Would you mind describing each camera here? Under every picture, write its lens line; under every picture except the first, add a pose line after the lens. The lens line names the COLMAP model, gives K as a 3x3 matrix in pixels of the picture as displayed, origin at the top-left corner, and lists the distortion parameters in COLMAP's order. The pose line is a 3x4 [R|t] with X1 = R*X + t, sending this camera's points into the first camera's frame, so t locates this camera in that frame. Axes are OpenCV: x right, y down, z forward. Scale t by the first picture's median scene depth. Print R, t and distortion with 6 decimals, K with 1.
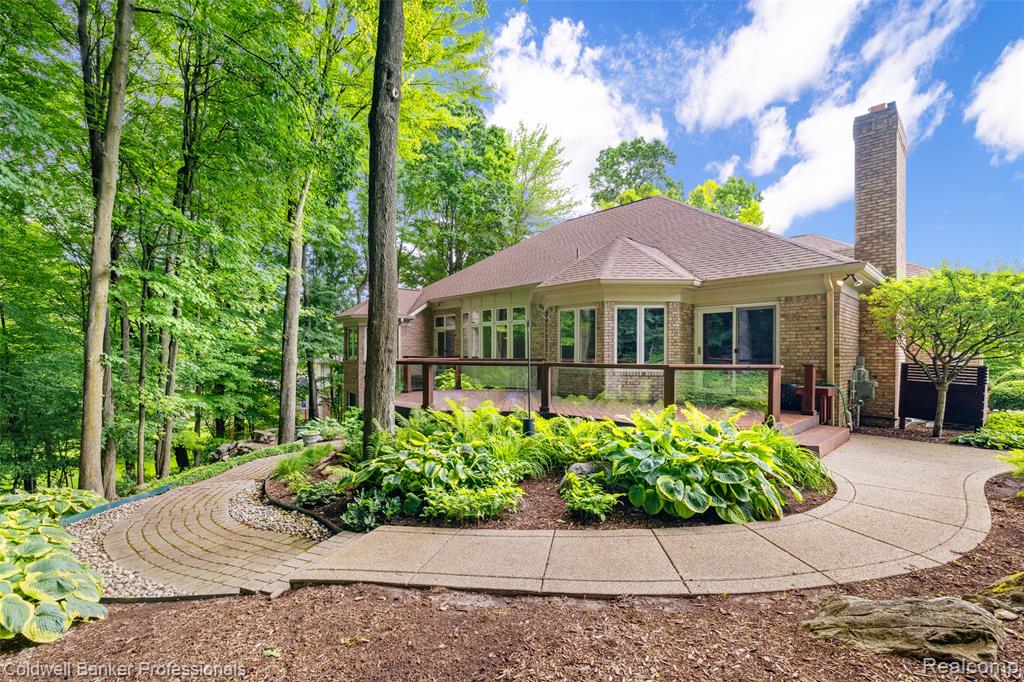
lens RADIAL K [[435.1, 0, 522.8], [0, 435.1, 360.1], [0, 0, 1]] dist [0.003008, 0.000116]
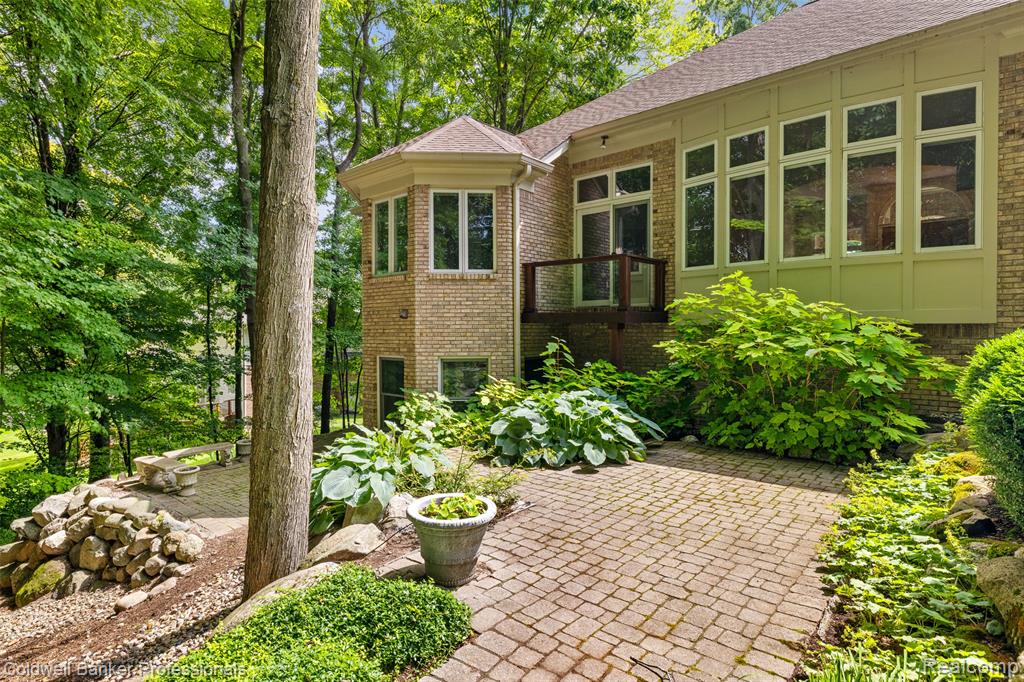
lens RADIAL K [[517.9, 0, 508.3], [0, 517.9, 337.7], [0, 0, 1]] dist [-0.001081, 0.000176]
pose [[0.996016, -0.011980, 0.088365, -0.599277], [0.012132, 0.999926, -0.001189, 0.108384], [-0.088344, 0.002256, 0.996087, 0.939254]]
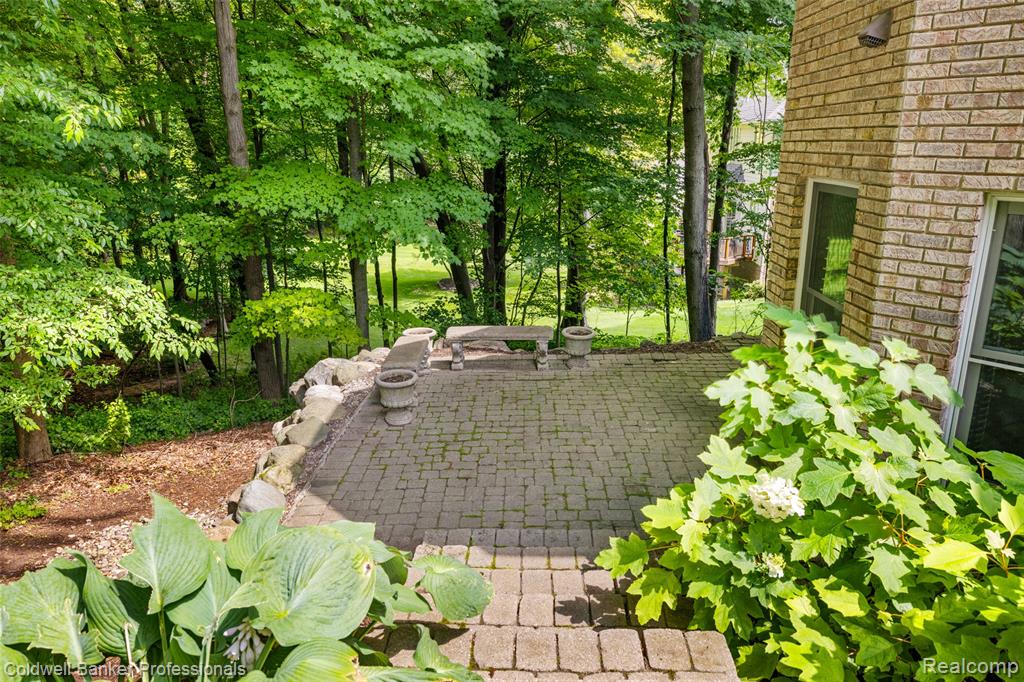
lens RADIAL K [[698.8, 0, 512.3], [0, 698.8, 336.2], [0, 0, 1]] dist [-0.004851, -0.001966]
pose [[0.665661, 0.191623, -0.721233, -0.548895], [0.008266, 0.964517, 0.263889, 0.116526], [0.746209, -0.181623, 0.640457, 1.453003]]
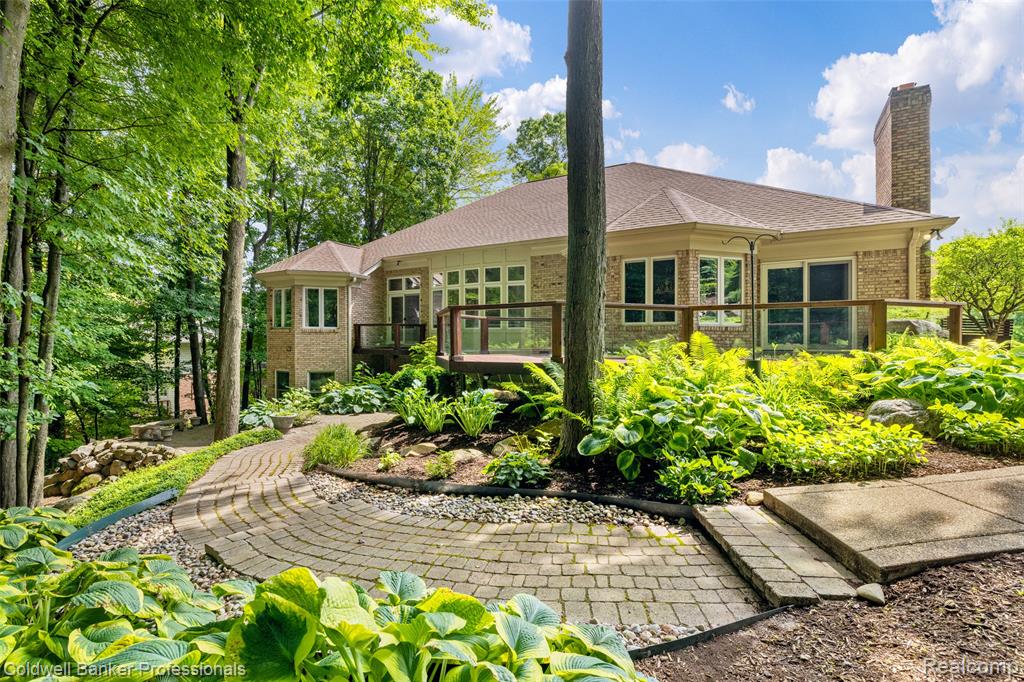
lens RADIAL K [[447.5, 0, 517.7], [0, 447.5, 350.8], [0, 0, 1]] dist [0.002667, 0.000360]
pose [[0.956568, -0.005377, 0.291458, -0.406295], [0.003824, 0.999975, 0.005899, 0.066426], [-0.291483, -0.004528, 0.956565, 0.187098]]
